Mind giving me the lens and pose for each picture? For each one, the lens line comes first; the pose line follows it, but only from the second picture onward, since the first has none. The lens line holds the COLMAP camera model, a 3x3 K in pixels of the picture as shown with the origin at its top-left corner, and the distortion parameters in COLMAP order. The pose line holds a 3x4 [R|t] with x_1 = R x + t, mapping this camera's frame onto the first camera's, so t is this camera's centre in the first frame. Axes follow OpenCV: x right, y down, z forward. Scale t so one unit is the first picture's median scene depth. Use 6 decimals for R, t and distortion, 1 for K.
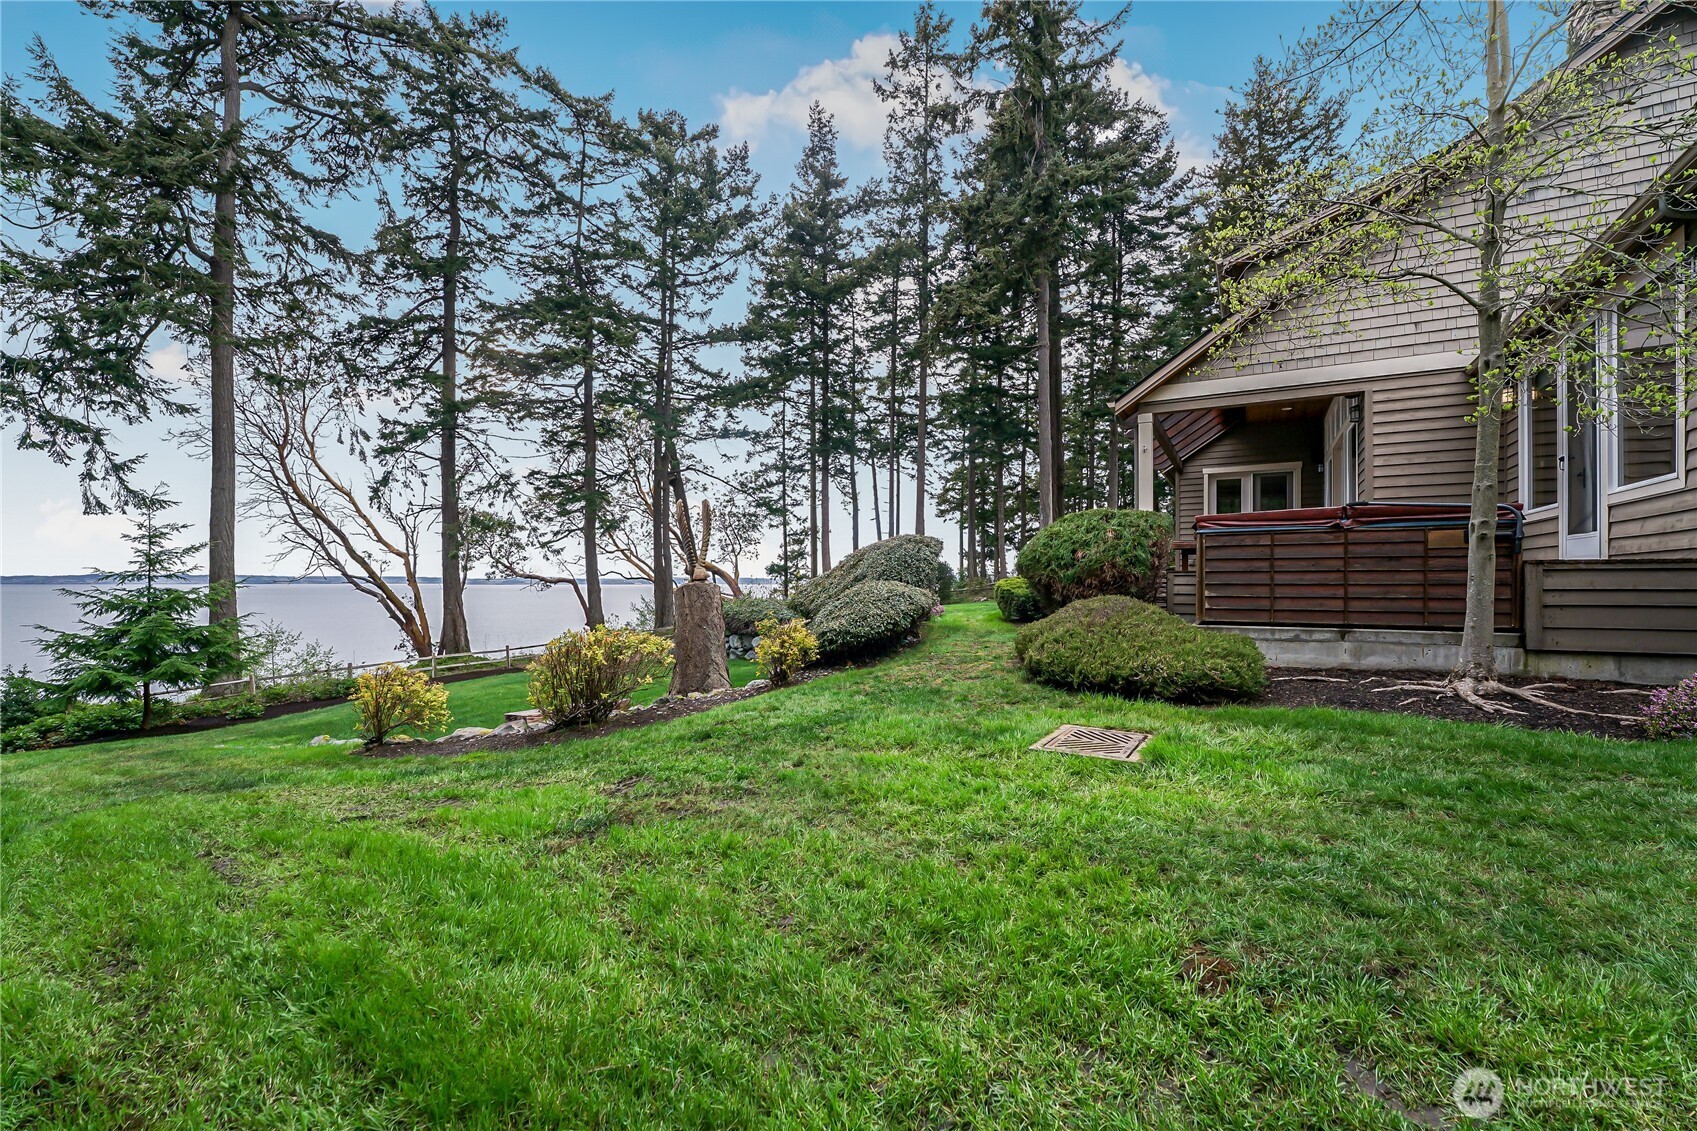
lens RADIAL K [[672.1, 0, 848.6], [0, 672.1, 570.4], [0, 0, 1]] dist [-0.013216, -0.000084]
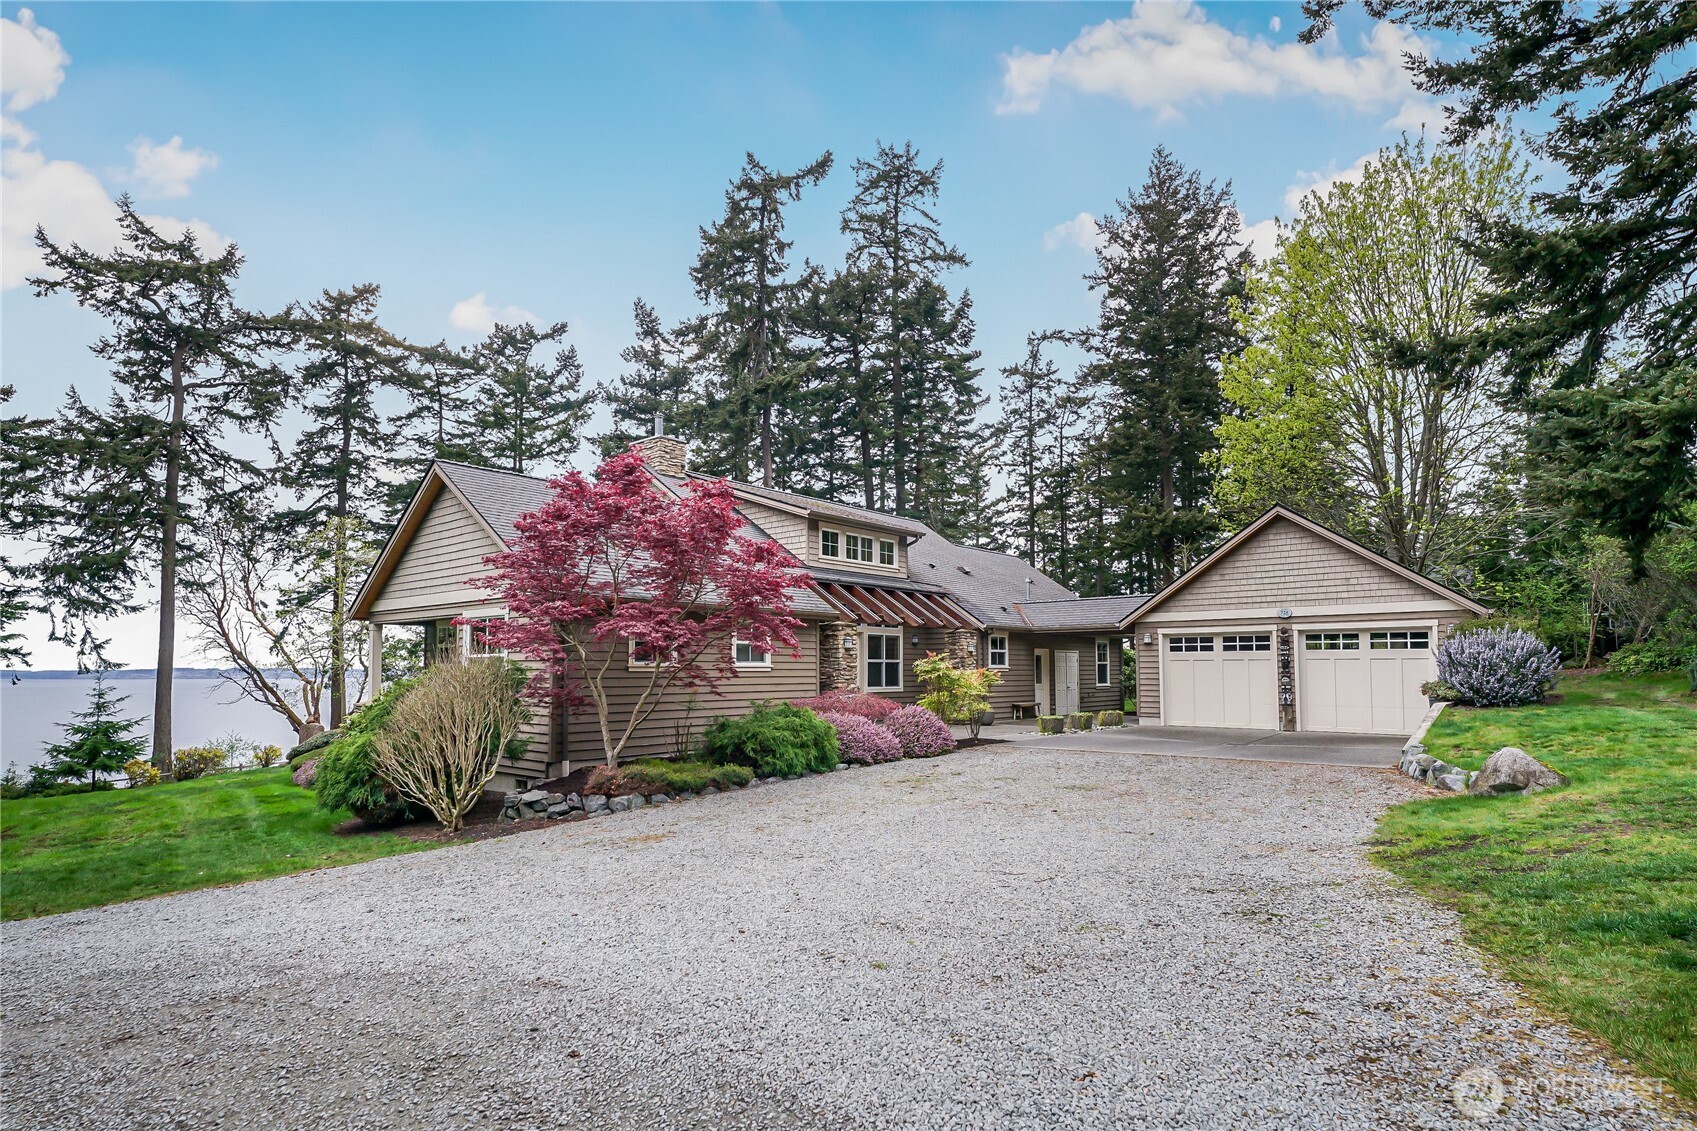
lens RADIAL K [[885.9, 0, 849.4], [0, 885.9, 613.9], [0, 0, 1]] dist [0.002609, -0.000221]
pose [[0.980084, -0.009882, -0.198339, 1.257901], [-0.001893, 0.998251, -0.059091, -0.107361], [0.198576, 0.058290, 0.978351, -0.866780]]
